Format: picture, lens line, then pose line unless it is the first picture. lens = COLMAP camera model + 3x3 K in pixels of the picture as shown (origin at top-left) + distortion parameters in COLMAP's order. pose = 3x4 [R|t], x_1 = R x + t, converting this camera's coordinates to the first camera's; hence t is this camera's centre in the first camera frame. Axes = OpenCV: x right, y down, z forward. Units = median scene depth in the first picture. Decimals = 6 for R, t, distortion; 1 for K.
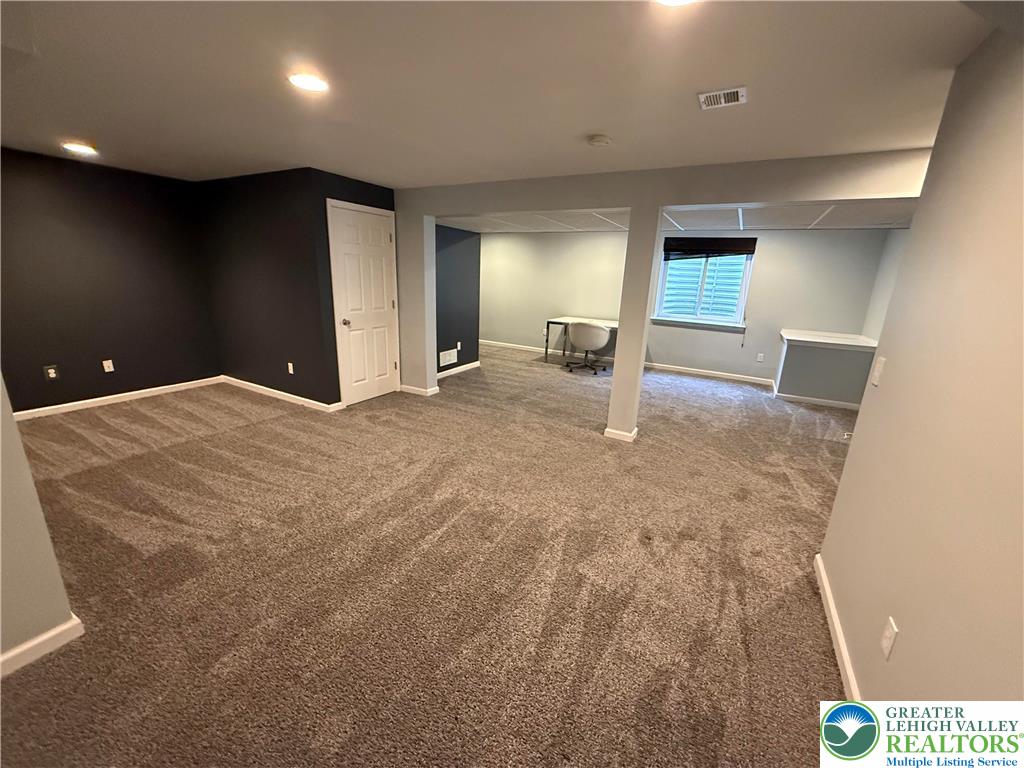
lens RADIAL K [[407.7, 0, 507.1], [0, 407.7, 380.8], [0, 0, 1]] dist [-0.004168, 0.000868]
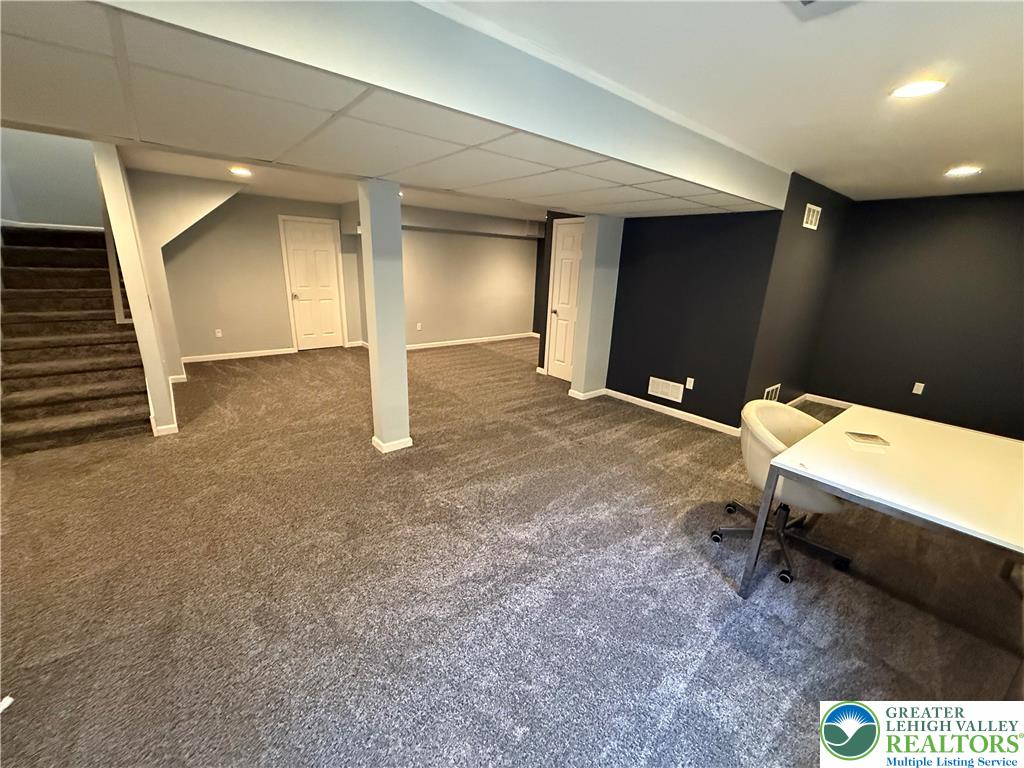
lens RADIAL K [[407.7, 0, 506.4], [0, 407.7, 387.2], [0, 0, 1]] dist [-0.004168, 0.000868]
pose [[-0.356099, 0.229831, -0.905744, 0.824757], [-0.283209, 0.897148, 0.338995, -0.299089], [0.890498, 0.377230, -0.254383, 1.183781]]
